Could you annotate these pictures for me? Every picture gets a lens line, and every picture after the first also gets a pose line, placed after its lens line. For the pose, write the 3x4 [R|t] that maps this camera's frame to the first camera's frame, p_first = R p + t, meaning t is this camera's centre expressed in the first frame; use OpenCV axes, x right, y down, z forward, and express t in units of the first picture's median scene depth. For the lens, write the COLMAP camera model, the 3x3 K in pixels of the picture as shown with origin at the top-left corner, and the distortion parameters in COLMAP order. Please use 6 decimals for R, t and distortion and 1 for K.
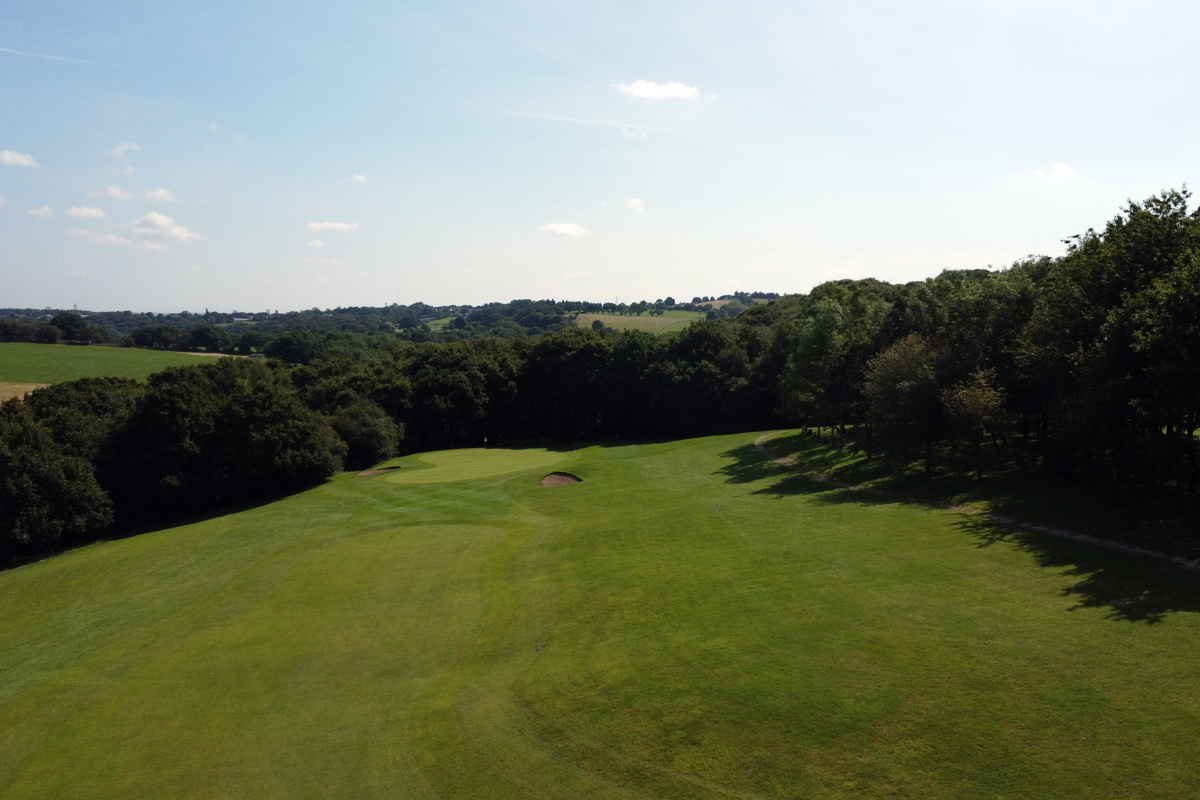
lens RADIAL K [[1036.9, 0, 600.0], [0, 1036.9, 400.0], [0, 0, 1]] dist [-0.019548, -0.016255]
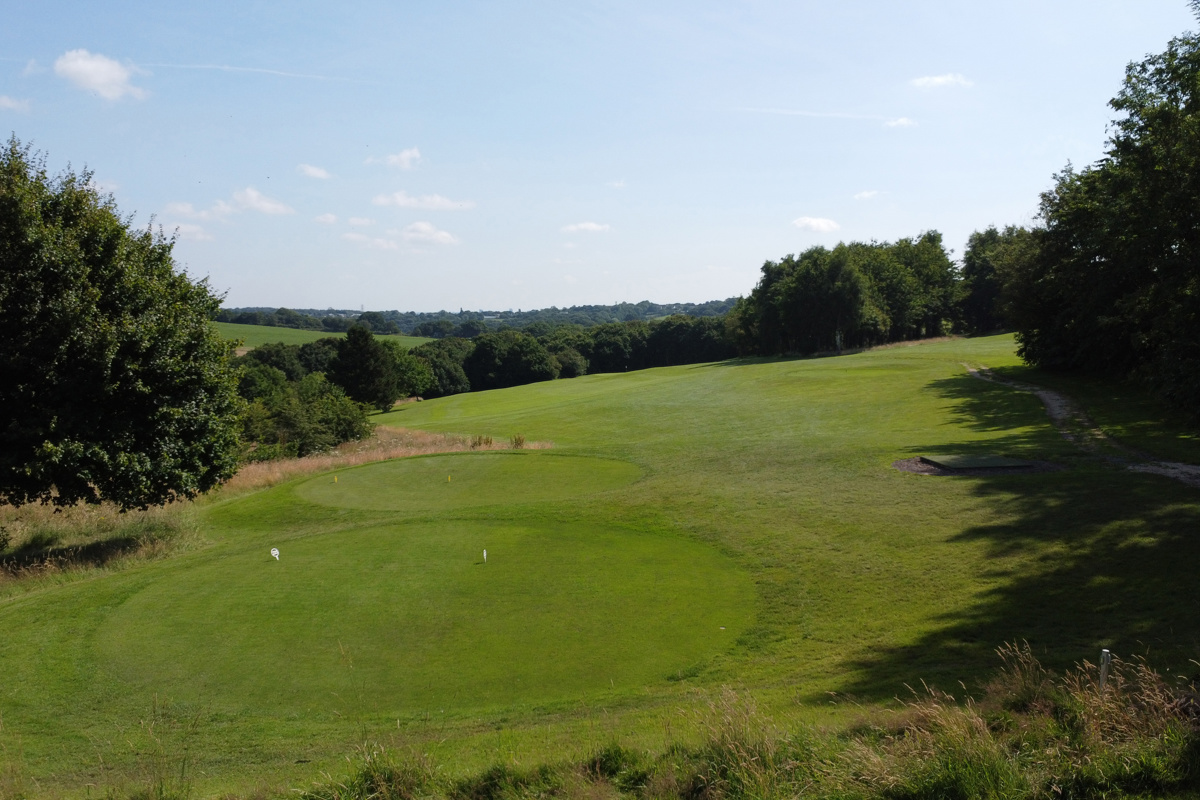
lens RADIAL K [[1036.9, 0, 600.0], [0, 1036.9, 400.0], [0, 0, 1]] dist [-0.019548, -0.016255]
pose [[0.975113, 0.012455, -0.221359, 0.268561], [-0.011978, 0.999922, 0.003500, 0.086811], [0.221385, -0.000762, 0.975186, -0.940300]]
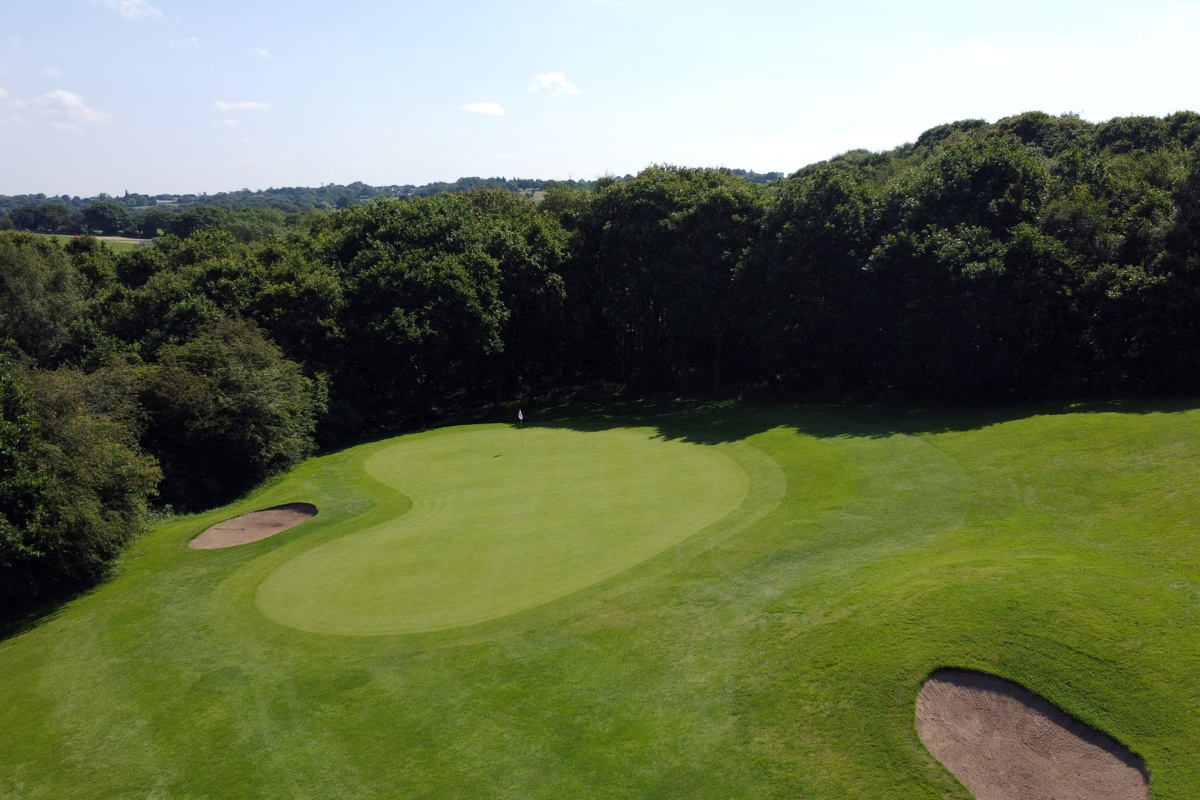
lens RADIAL K [[1036.9, 0, 600.0], [0, 1036.9, 400.0], [0, 0, 1]] dist [-0.019548, -0.016255]
pose [[0.998591, -0.014172, 0.051138, -0.087794], [0.008394, 0.993730, 0.111495, -0.013386], [-0.052397, -0.110909, 0.992448, 0.508443]]
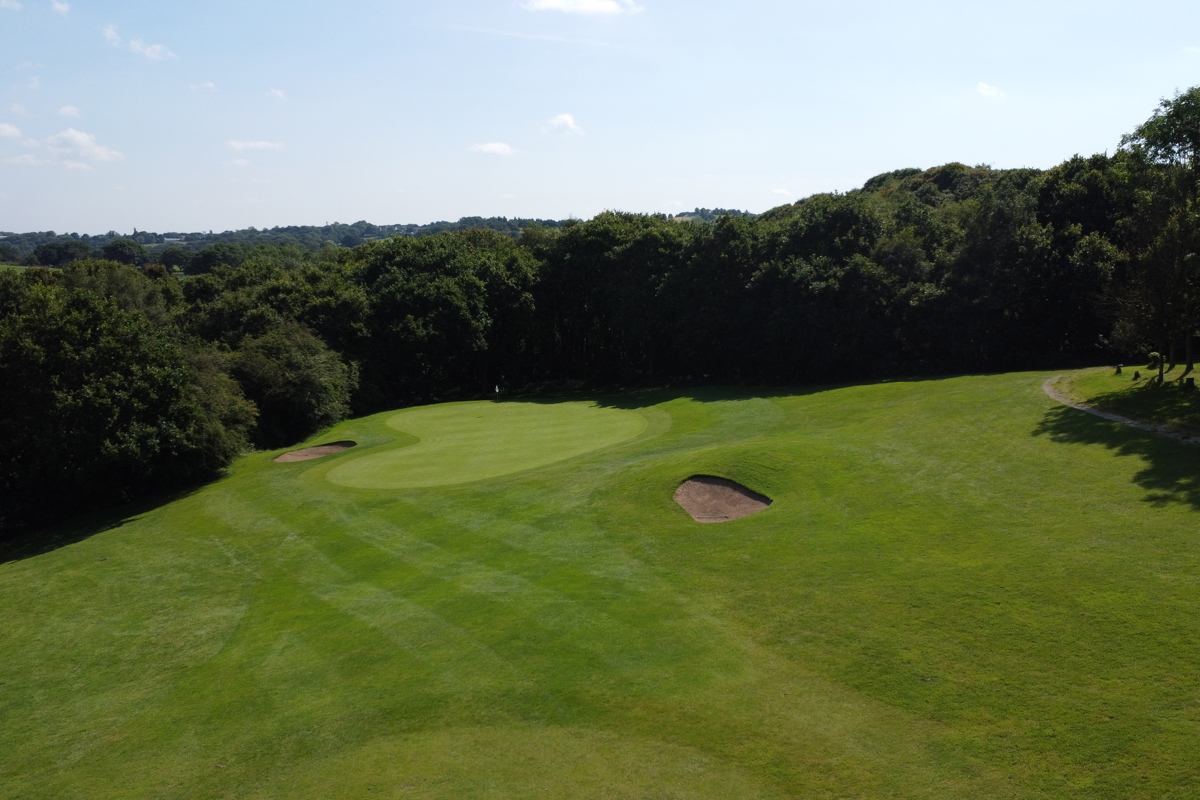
lens RADIAL K [[1036.9, 0, 600.0], [0, 1036.9, 400.0], [0, 0, 1]] dist [-0.019548, -0.016255]
pose [[0.998666, -0.009844, 0.050692, -0.071888], [0.006030, 0.997176, 0.074853, 0.000038], [-0.051286, -0.074448, 0.995905, 0.354037]]
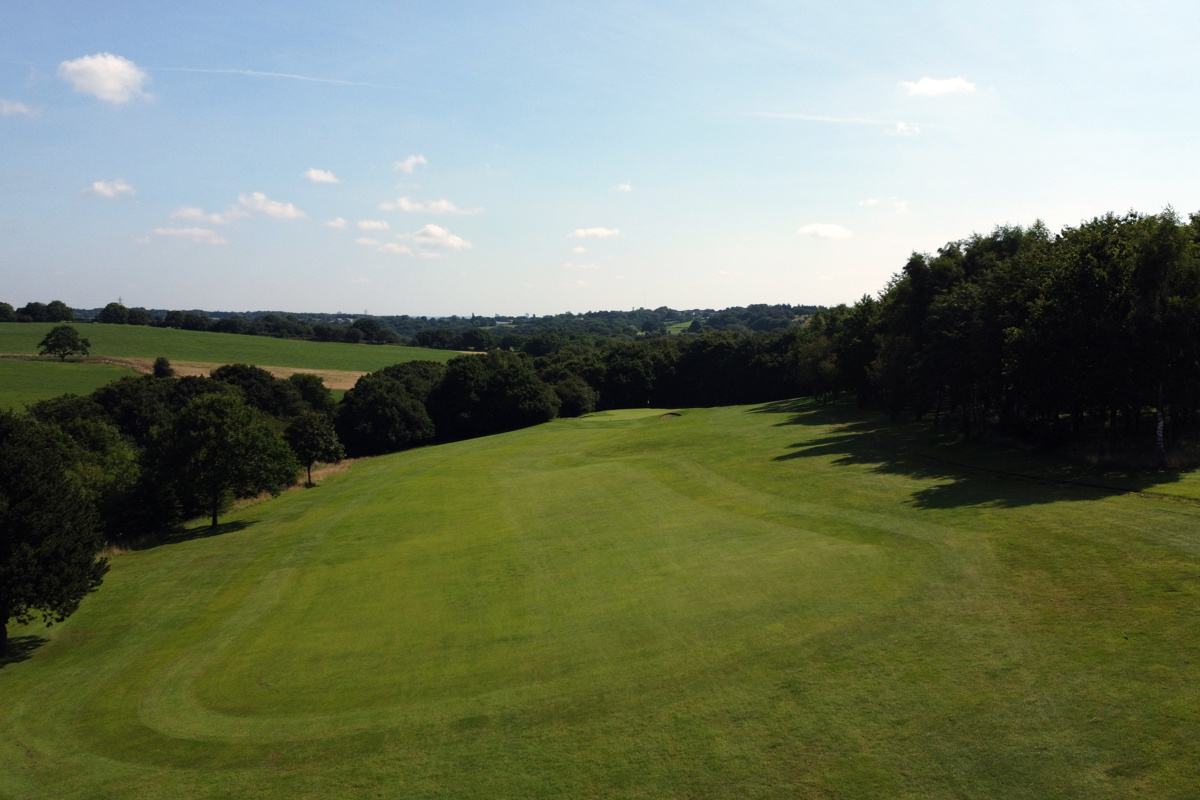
lens RADIAL K [[1036.9, 0, 600.0], [0, 1036.9, 400.0], [0, 0, 1]] dist [-0.019548, -0.016255]
pose [[0.971424, 0.017092, -0.236735, 0.169181], [-0.017803, 0.999841, -0.000866, 0.033440], [0.236682, 0.005056, 0.971574, -0.488003]]
